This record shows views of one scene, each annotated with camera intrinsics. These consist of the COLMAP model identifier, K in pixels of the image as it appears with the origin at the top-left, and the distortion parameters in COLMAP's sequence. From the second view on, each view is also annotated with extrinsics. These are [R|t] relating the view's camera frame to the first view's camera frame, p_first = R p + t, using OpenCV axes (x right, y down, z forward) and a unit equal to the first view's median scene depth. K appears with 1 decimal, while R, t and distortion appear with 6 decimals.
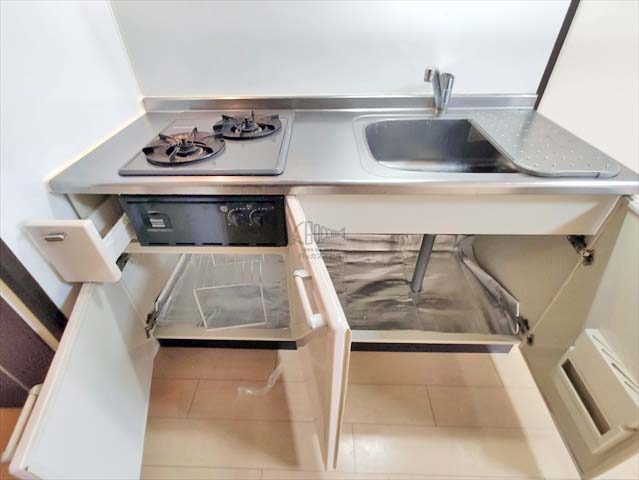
lens RADIAL K [[312.2, 0, 316.4], [0, 312.2, 236.5], [0, 0, 1]] dist [0.005751, -0.000460]
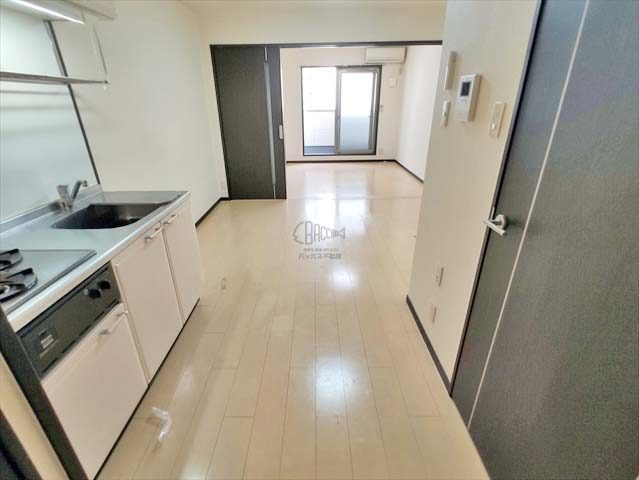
lens RADIAL K [[312.2, 0, 313.5], [0, 312.2, 243.4], [0, 0, 1]] dist [0.005751, -0.000460]
pose [[-0.023465, -0.401532, 0.915544, -1.283028], [0.625406, 0.708574, 0.326789, -0.056588], [-0.779947, 0.580255, 0.234493, -0.176990]]
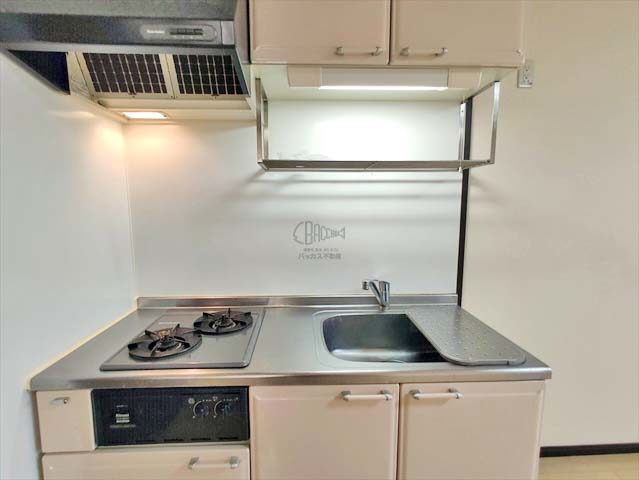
lens RADIAL K [[312.2, 0, 315.6], [0, 312.2, 240.6], [0, 0, 1]] dist [0.005751, -0.000460]
pose [[0.998066, 0.006567, 0.061809, 0.055941], [0.026476, 0.854767, -0.518336, 0.007798], [-0.056237, 0.518970, 0.852940, -0.204425]]
